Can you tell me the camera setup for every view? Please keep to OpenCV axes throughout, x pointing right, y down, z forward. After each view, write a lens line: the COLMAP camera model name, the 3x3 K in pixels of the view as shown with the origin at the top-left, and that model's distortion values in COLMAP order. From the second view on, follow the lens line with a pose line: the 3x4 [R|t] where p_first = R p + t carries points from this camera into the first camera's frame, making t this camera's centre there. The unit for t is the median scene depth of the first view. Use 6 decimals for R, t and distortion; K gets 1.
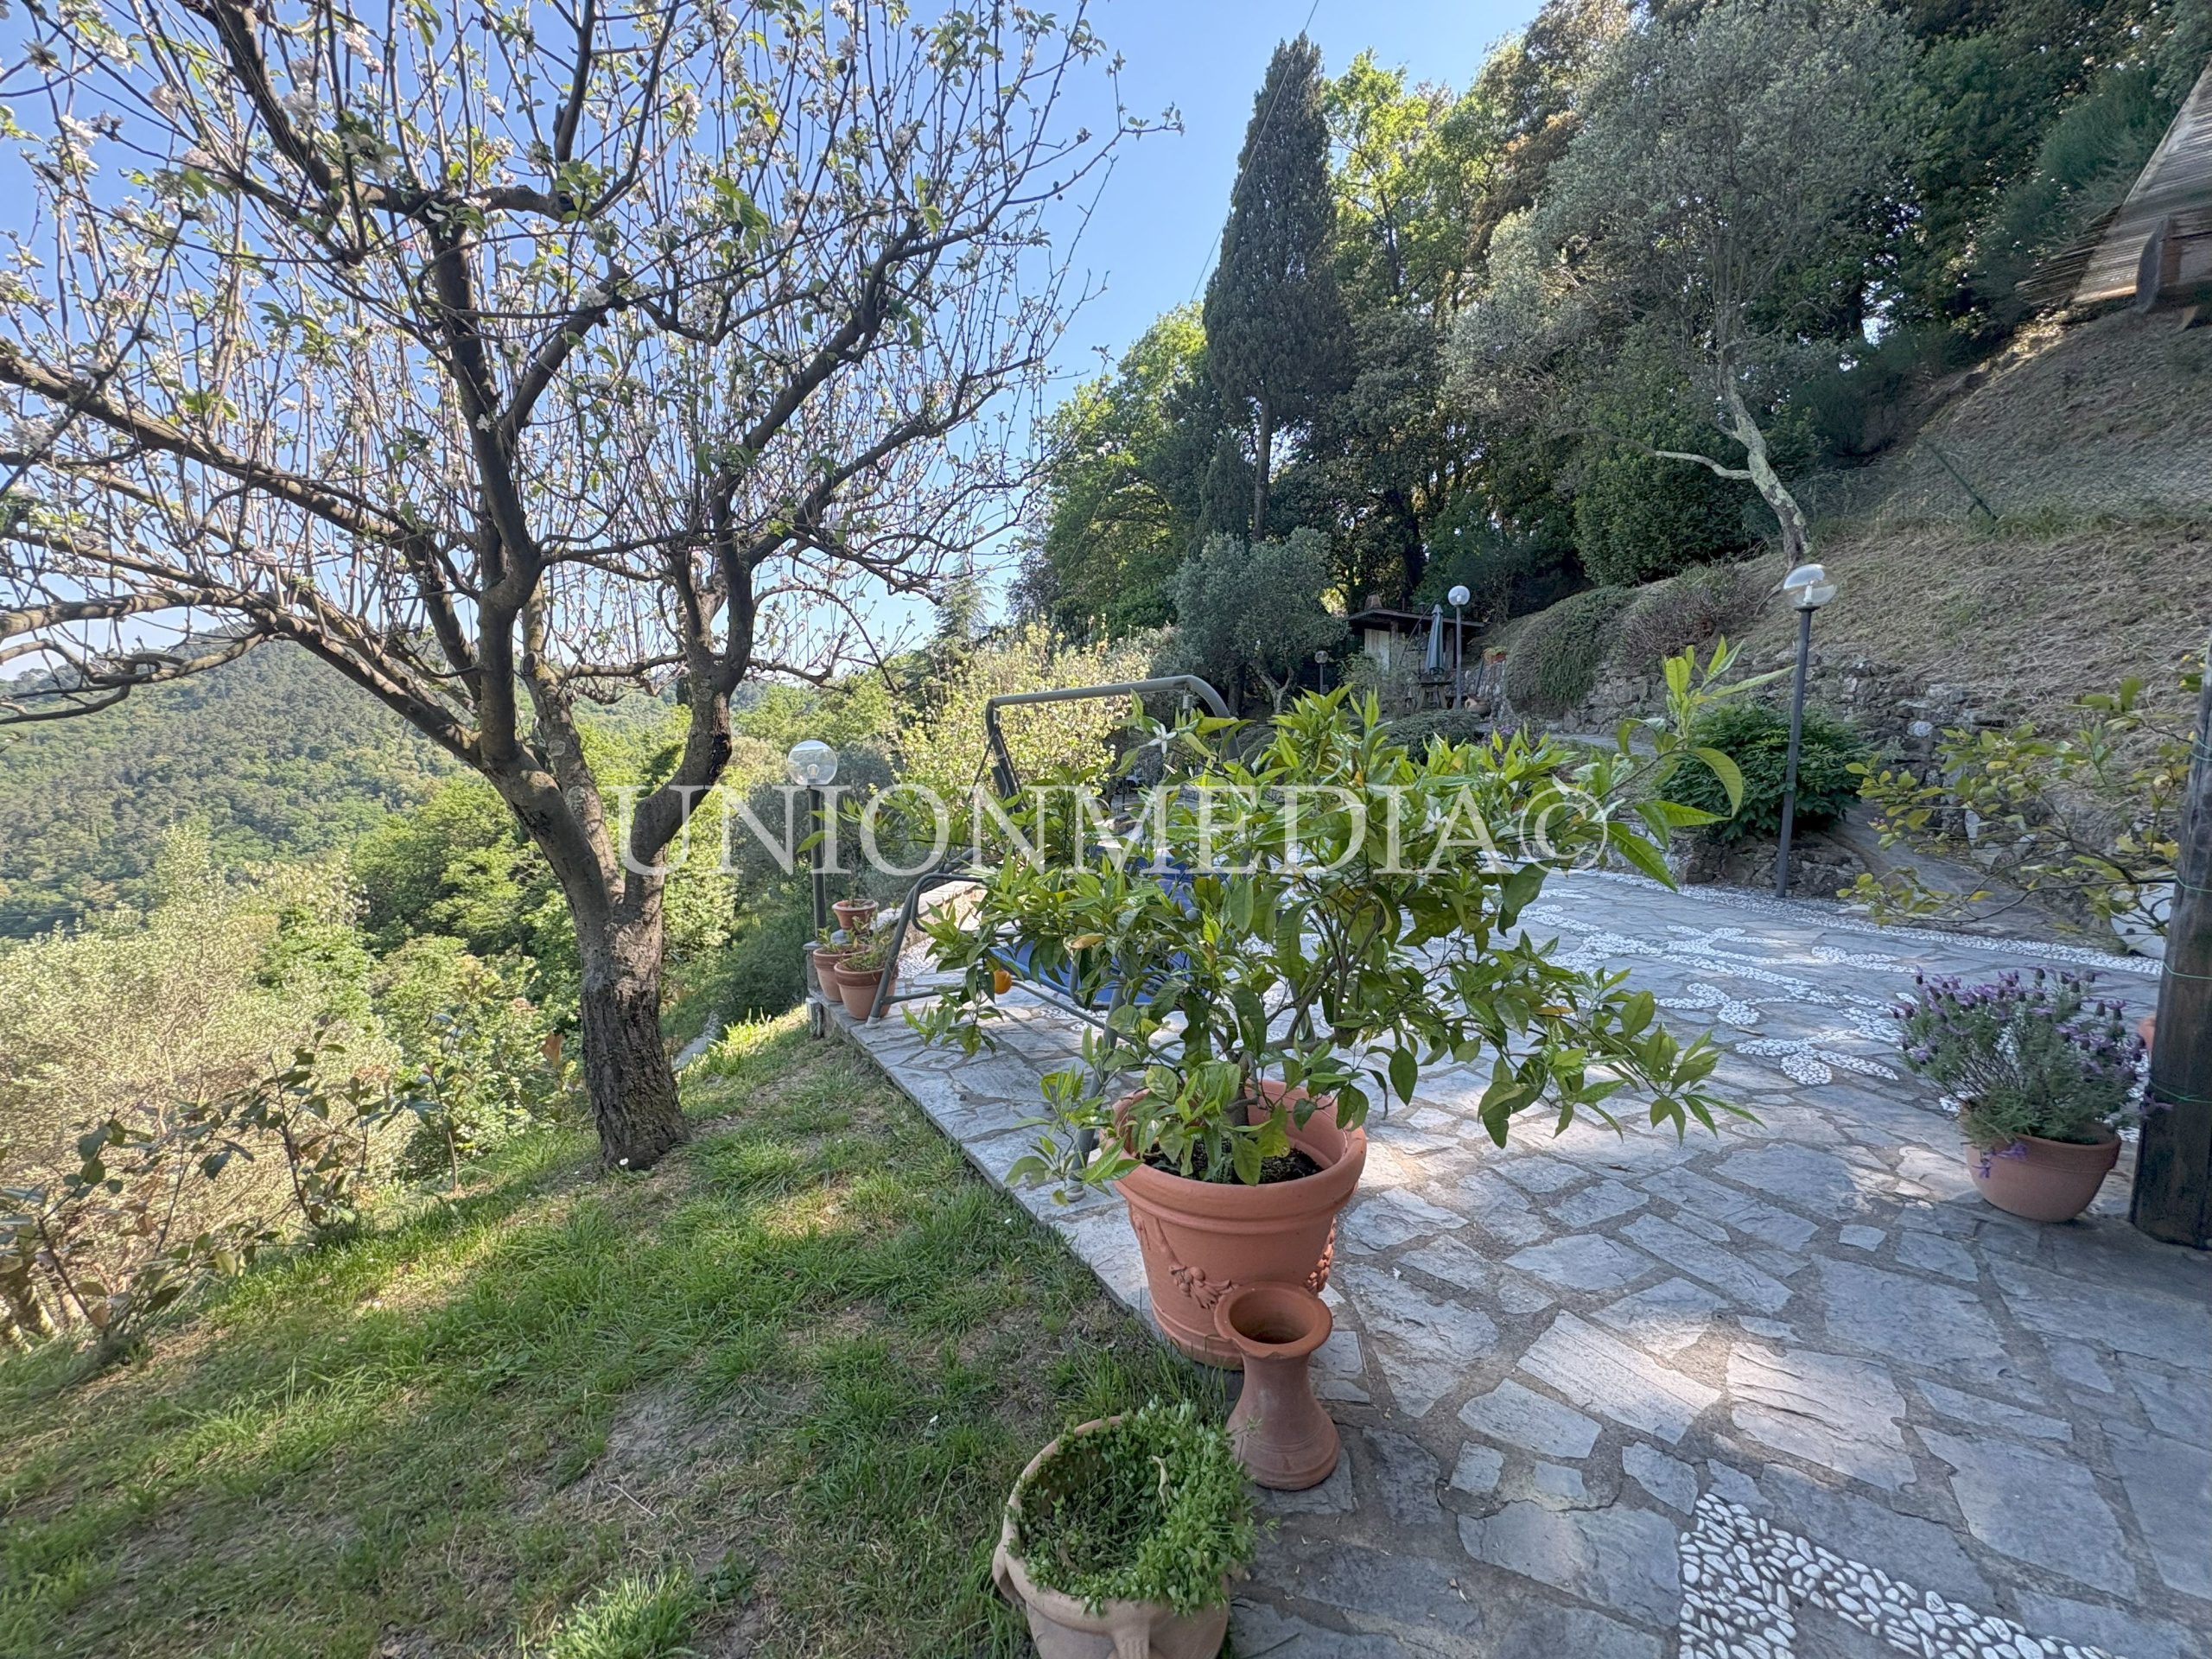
lens RADIAL K [[880.2, 0, 1112.2], [0, 880.2, 824.3], [0, 0, 1]] dist [0.001541, 0.000061]
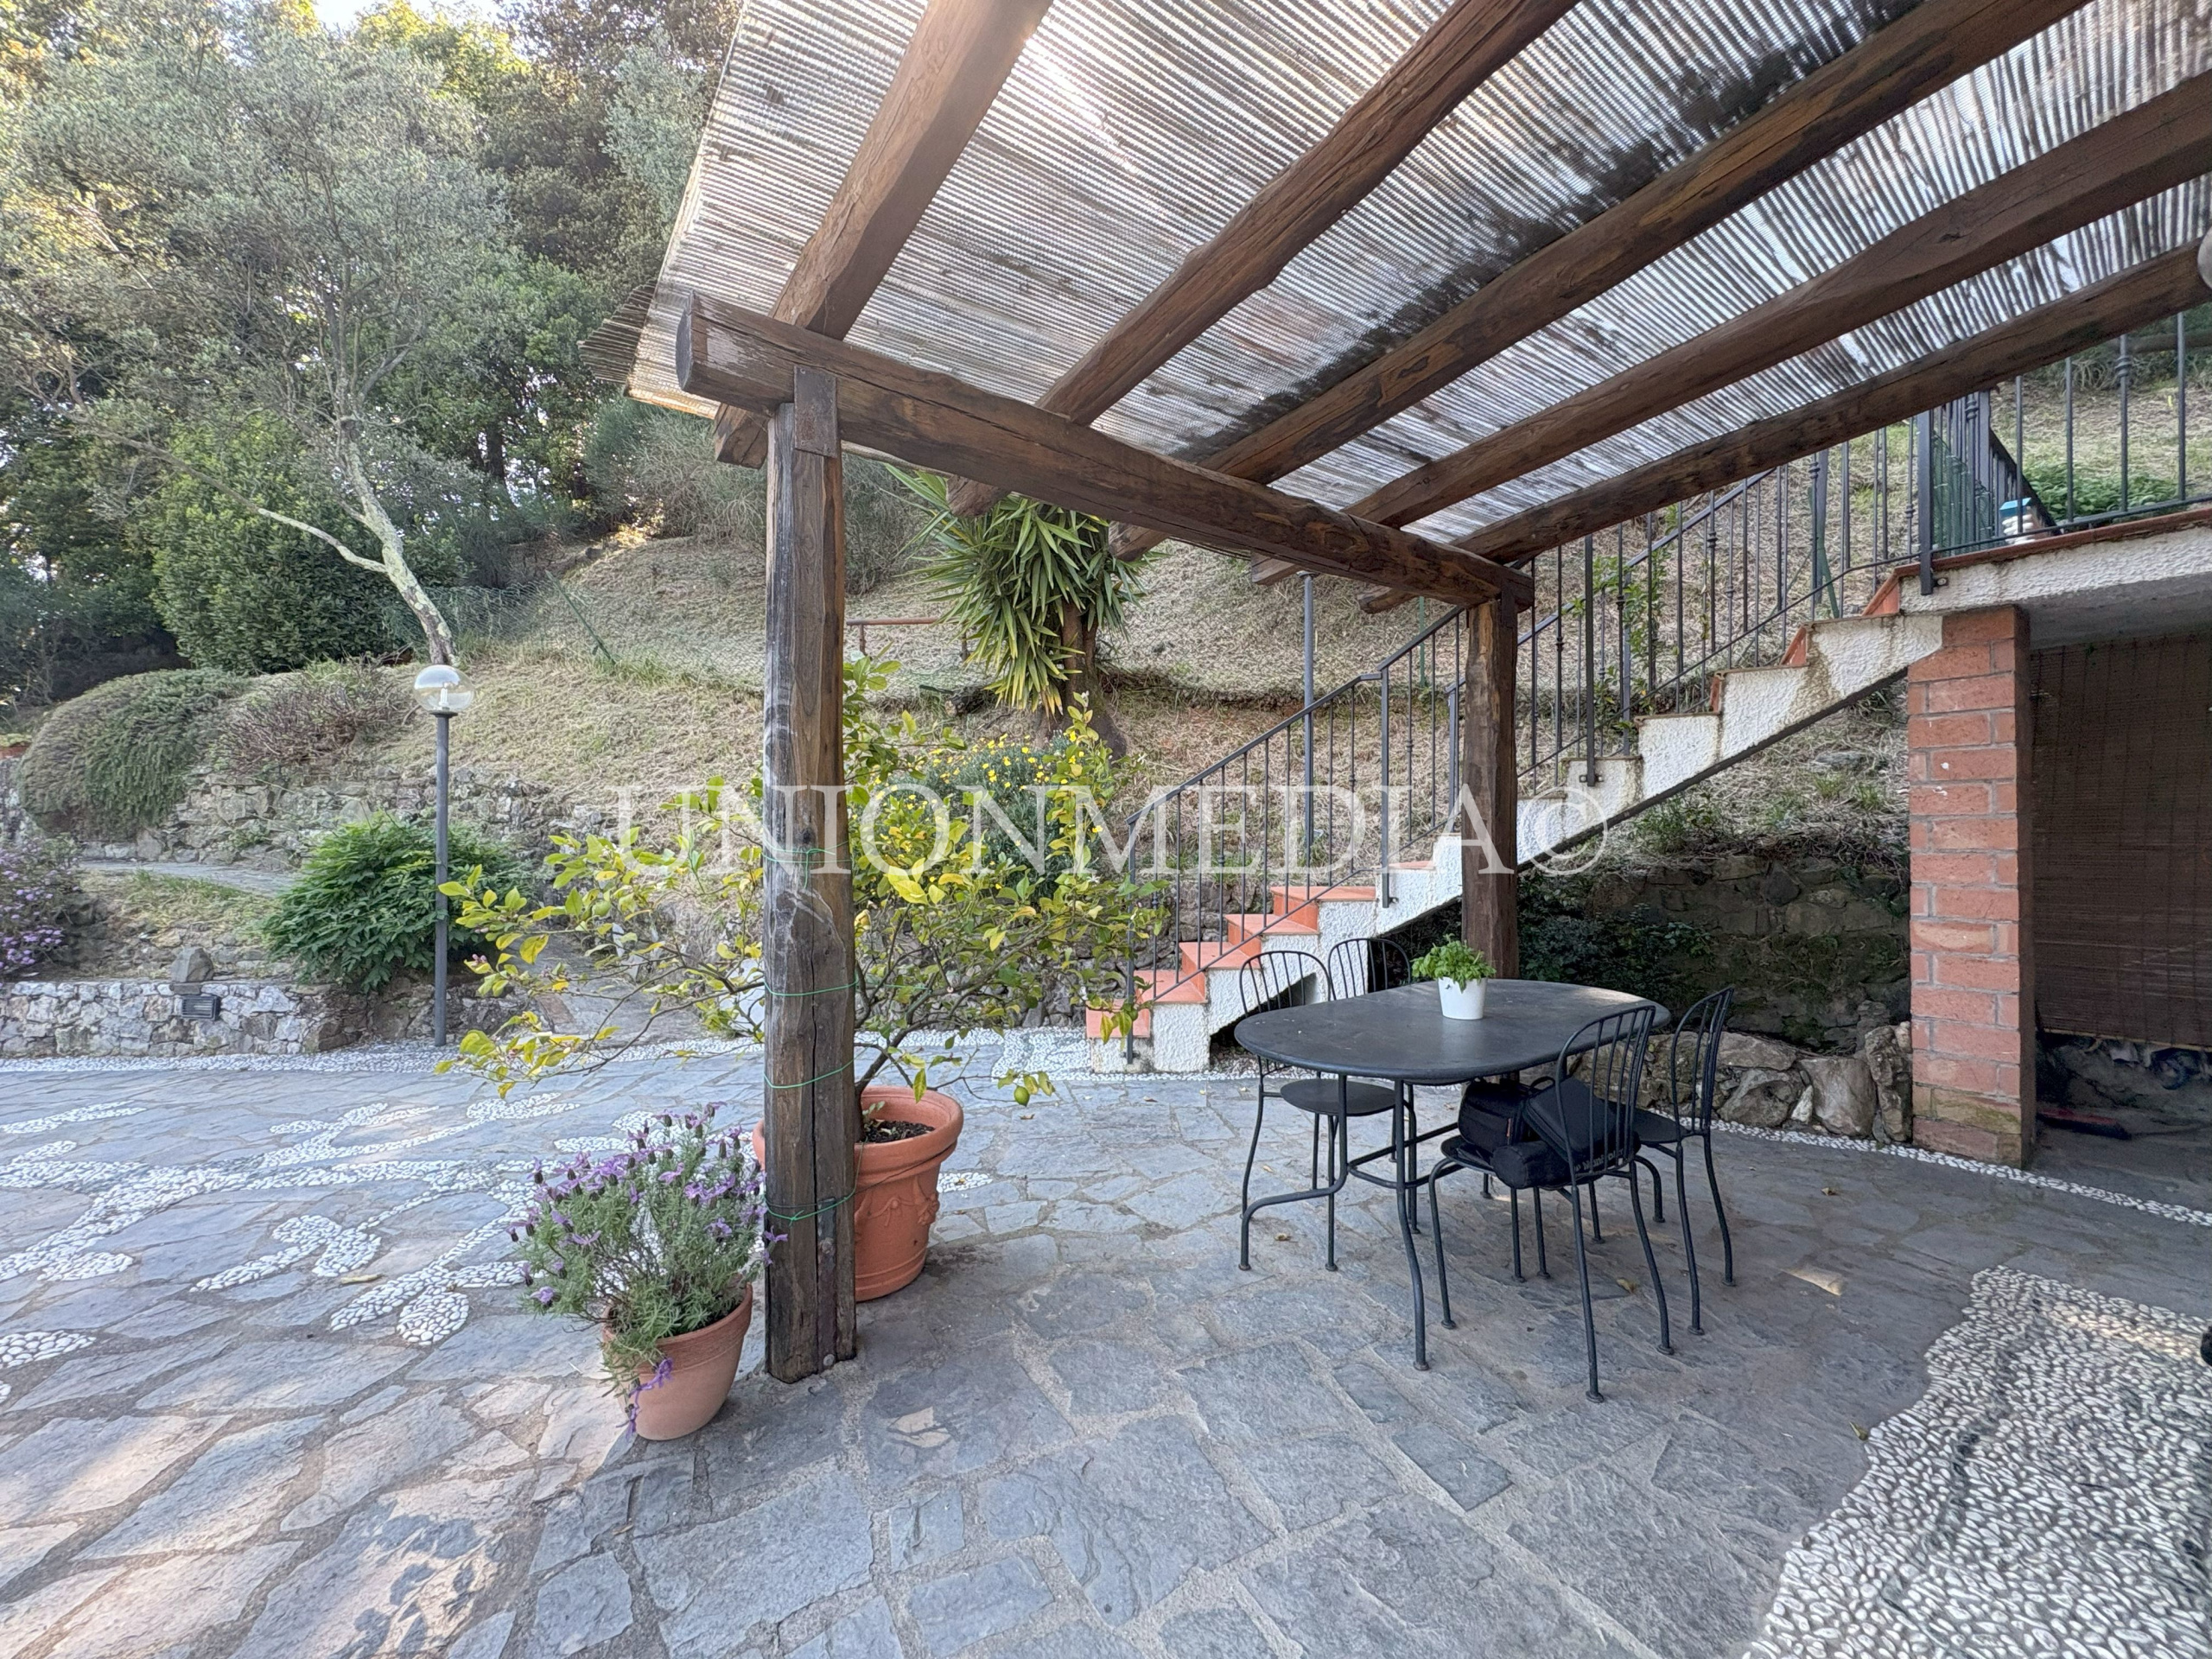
lens RADIAL K [[880.2, 0, 1103.8], [0, 880.2, 826.9], [0, 0, 1]] dist [0.001541, 0.000061]
pose [[0.299109, 0.017384, 0.954061, 0.111920], [0.117855, 0.991506, -0.055015, -0.003758], [-0.946913, 0.128897, 0.294519, 0.097187]]
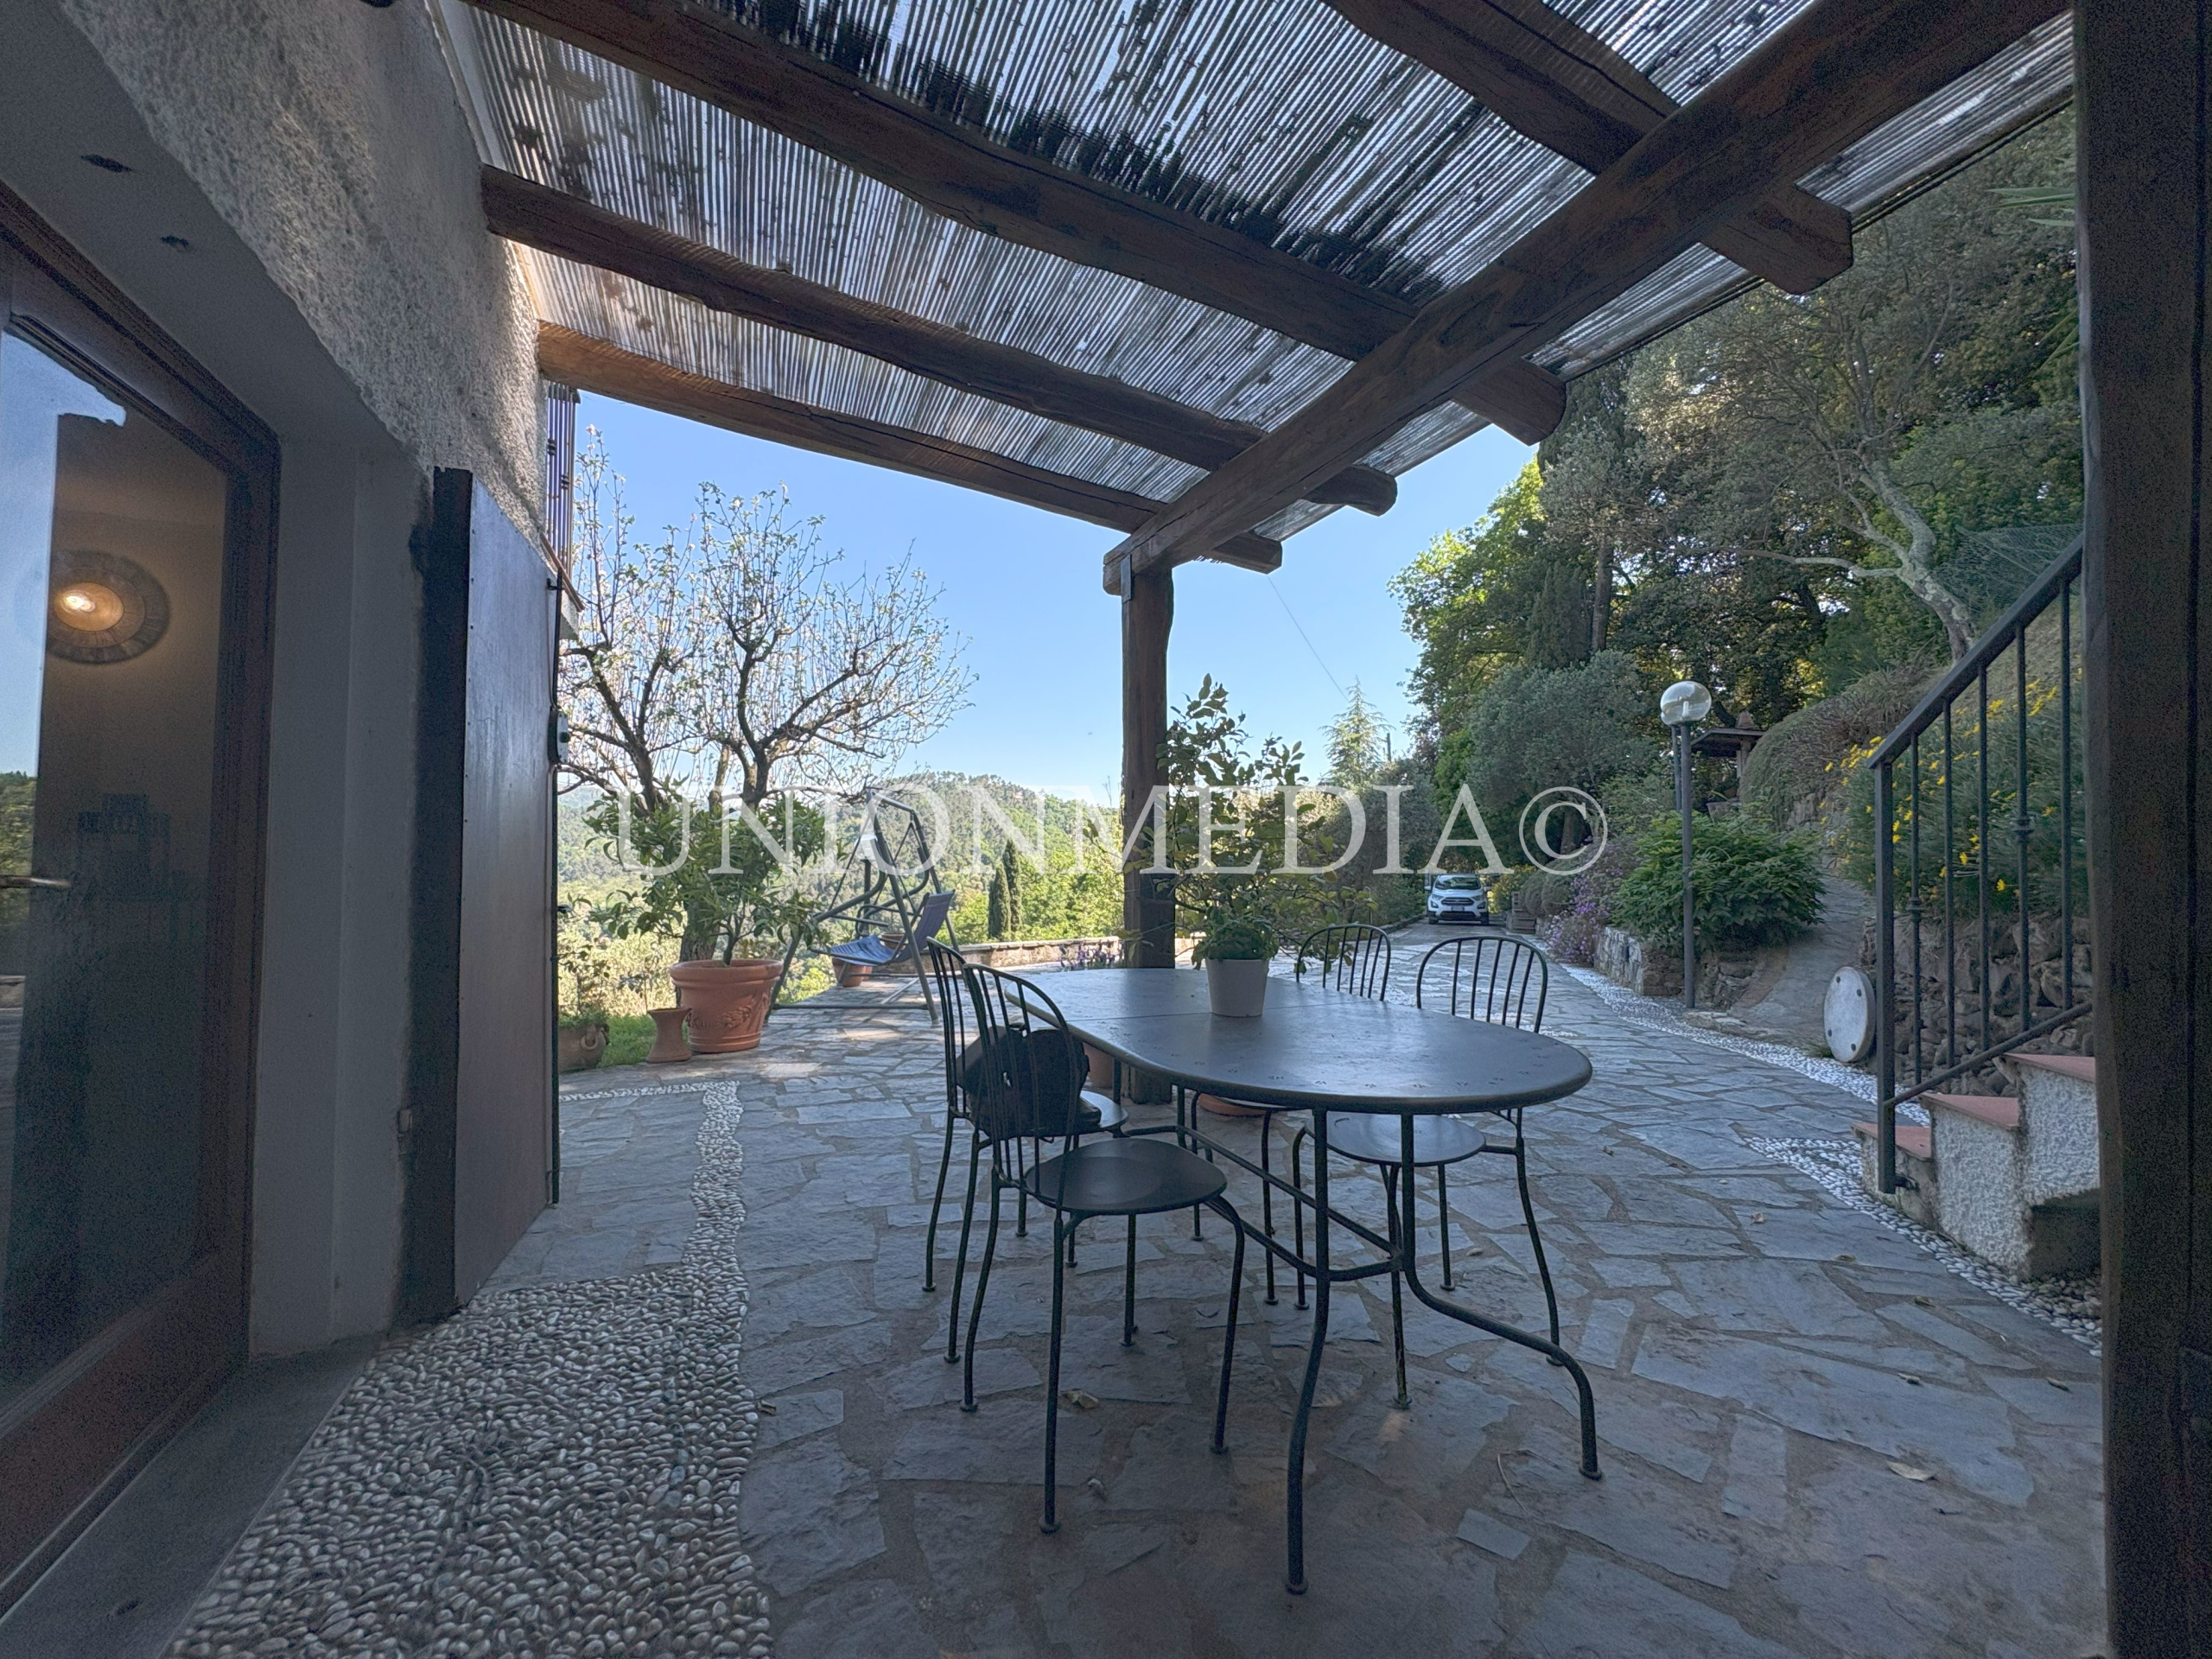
lens RADIAL K [[880.2, 0, 1094.2], [0, 880.2, 821.6], [0, 0, 1]] dist [0.001541, 0.000061]
pose [[0.851834, -0.005692, -0.523780, 0.583557], [-0.079549, 0.986937, -0.140098, 0.054341], [0.517736, 0.161007, 0.840254, -0.163524]]
